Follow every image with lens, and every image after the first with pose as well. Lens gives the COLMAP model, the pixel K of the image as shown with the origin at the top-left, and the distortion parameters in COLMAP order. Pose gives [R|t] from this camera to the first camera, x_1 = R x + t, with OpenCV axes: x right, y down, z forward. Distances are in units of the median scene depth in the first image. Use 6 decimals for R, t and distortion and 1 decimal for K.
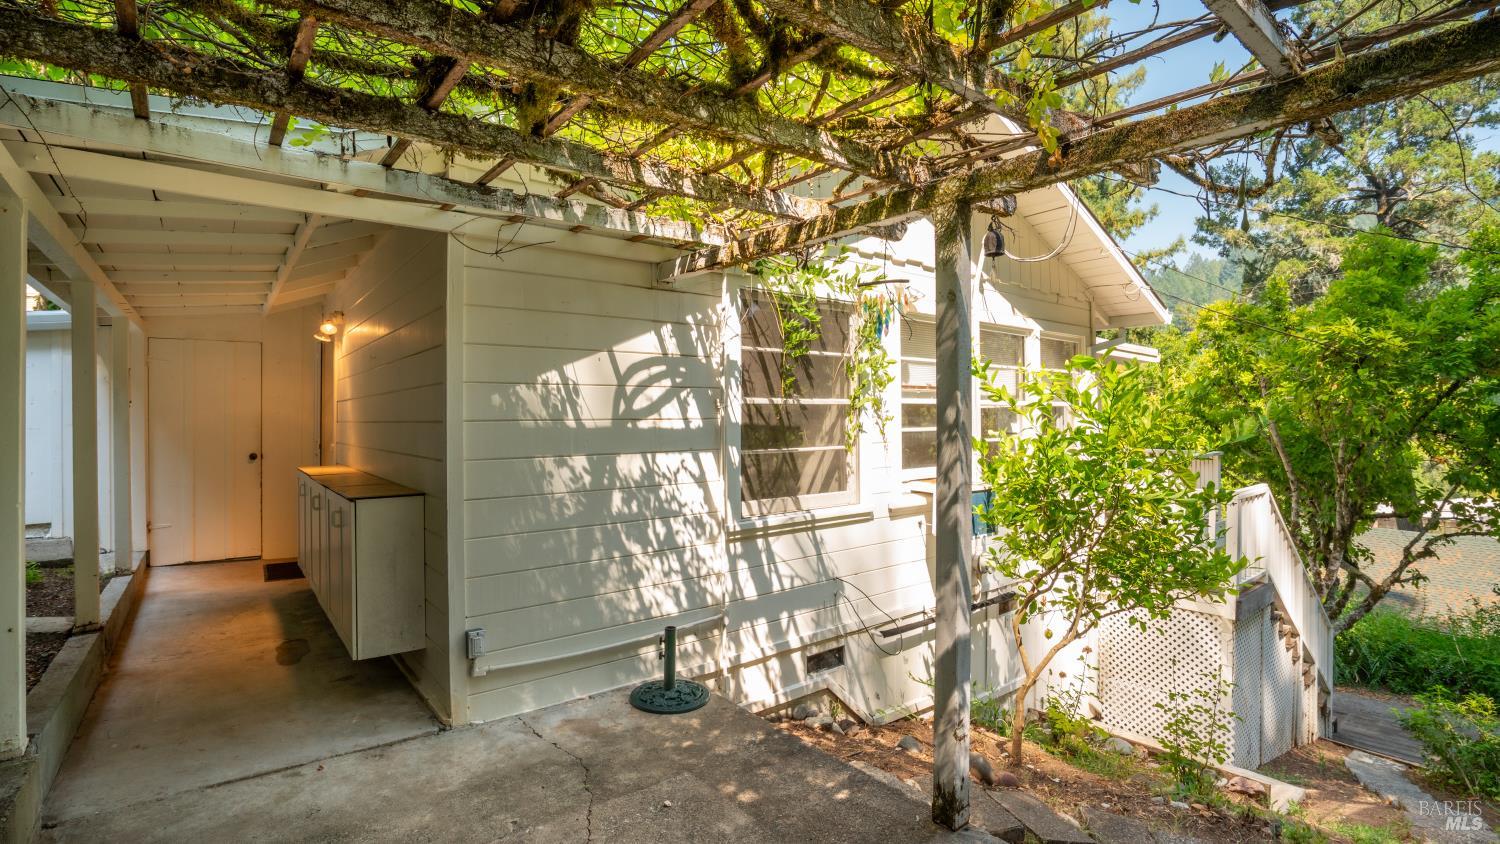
lens RADIAL K [[696.9, 0, 750.0], [0, 696.9, 422.0], [0, 0, 1]] dist [-0.000393, -0.000067]
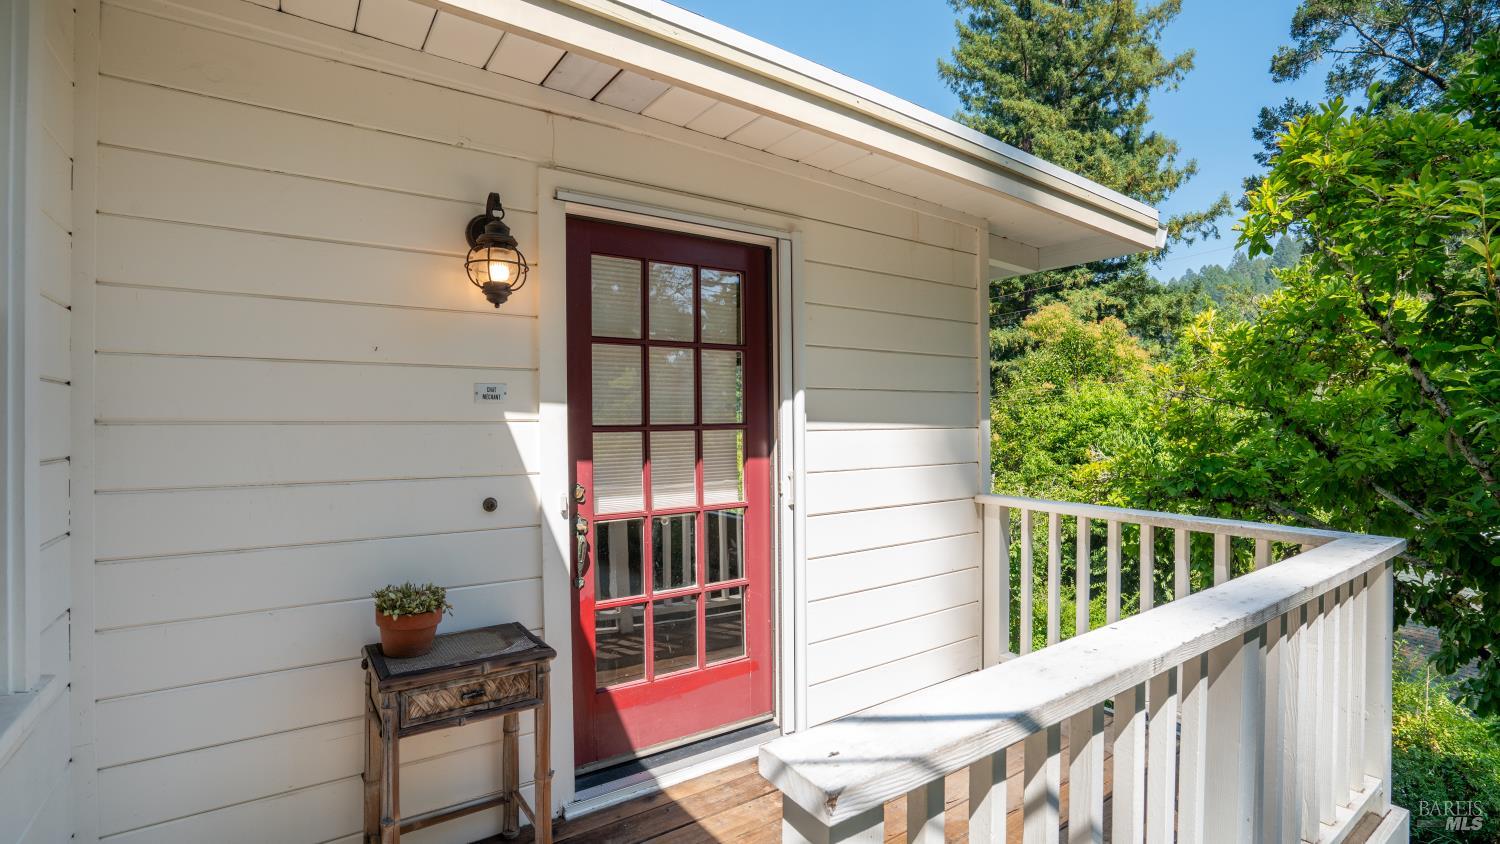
lens RADIAL K [[678.0, 0, 750.0], [0, 678.0, 422.0], [0, 0, 1]] dist [0.000497, 0.000090]
pose [[0.998365, 0.005434, -0.056898, 0.113199], [-0.005612, 0.999980, -0.002962, 0.000575], [0.056881, 0.003276, 0.998376, 0.182144]]
